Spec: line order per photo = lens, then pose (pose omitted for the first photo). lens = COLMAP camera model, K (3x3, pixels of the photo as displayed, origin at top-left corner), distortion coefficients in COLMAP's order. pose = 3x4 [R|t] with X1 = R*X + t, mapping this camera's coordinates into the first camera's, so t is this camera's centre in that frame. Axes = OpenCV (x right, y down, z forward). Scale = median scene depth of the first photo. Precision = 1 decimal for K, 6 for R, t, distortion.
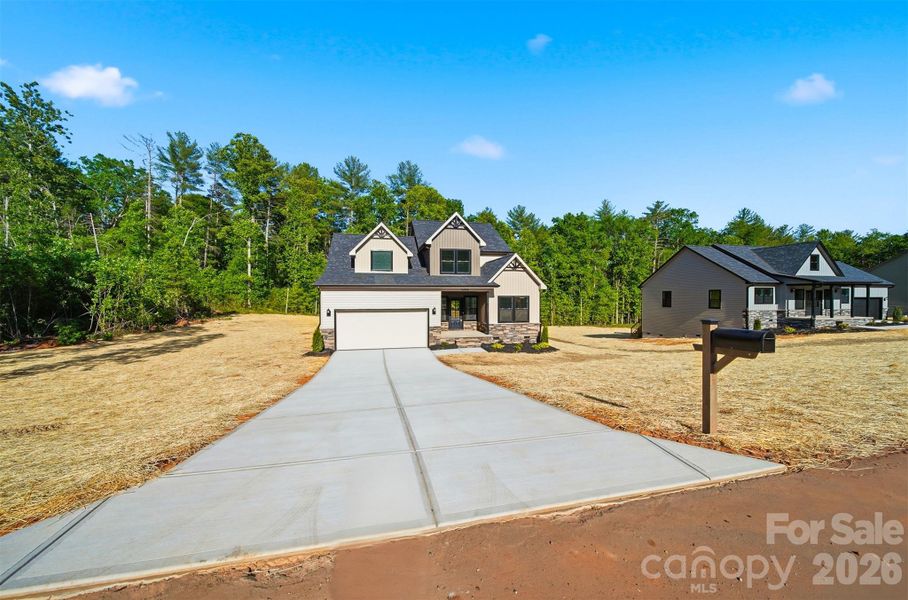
lens RADIAL K [[343.0, 0, 454.0], [0, 343.0, 300.0], [0, 0, 1]] dist [-0.000678, -0.000042]
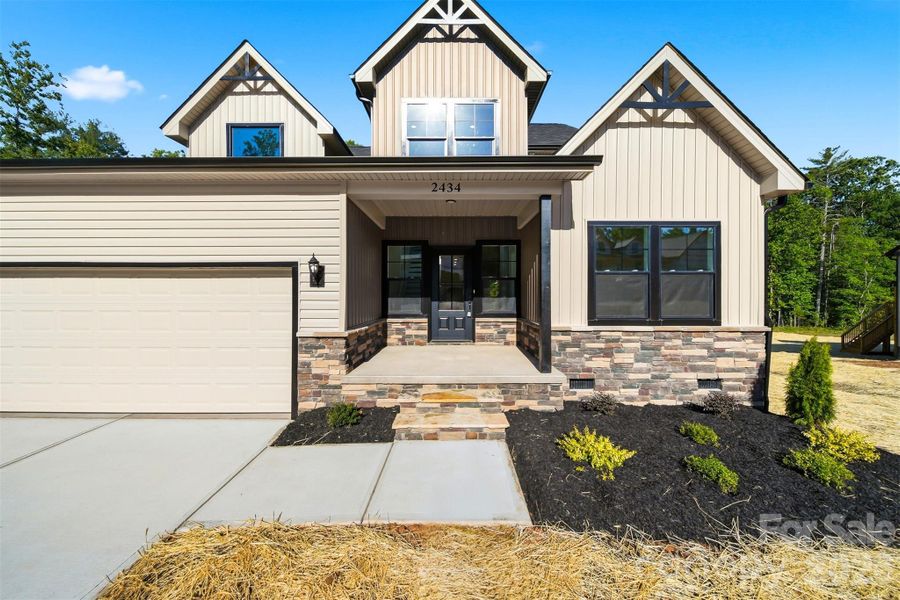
lens RADIAL K [[322.4, 0, 448.3], [0, 322.4, 300.5], [0, 0, 1]] dist [-0.001659, -0.000356]
pose [[0.967487, 0.002681, -0.252906, 0.085054], [-0.000310, 0.999956, 0.009415, 0.044984], [0.252920, -0.009031, 0.967445, 0.723399]]
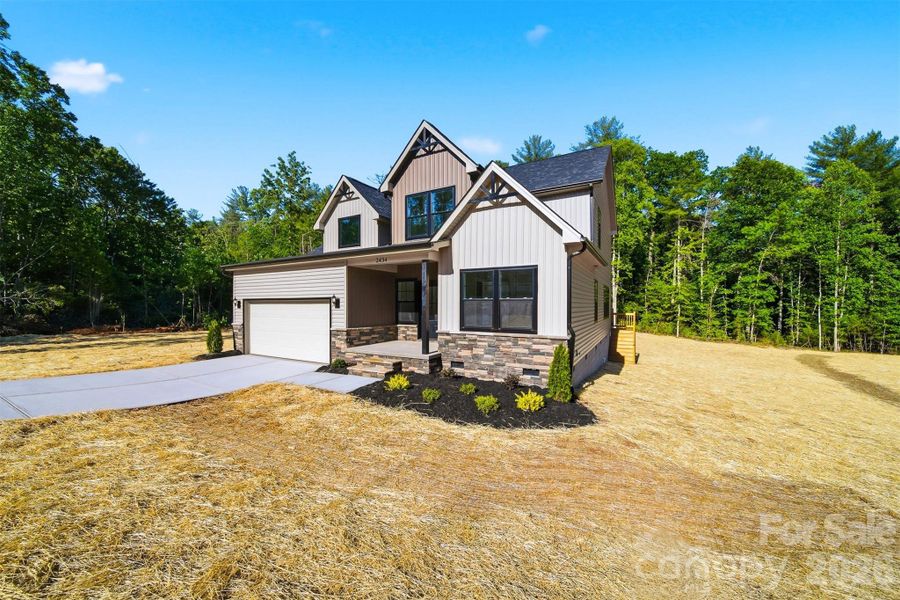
lens RADIAL K [[335.5, 0, 450.9], [0, 335.5, 317.5], [0, 0, 1]] dist [-0.009327, -0.000093]
pose [[0.717017, 0.025858, -0.696576, 0.415479], [-0.004038, 0.999449, 0.032944, 0.034883], [0.697044, -0.020809, 0.716726, 0.668305]]
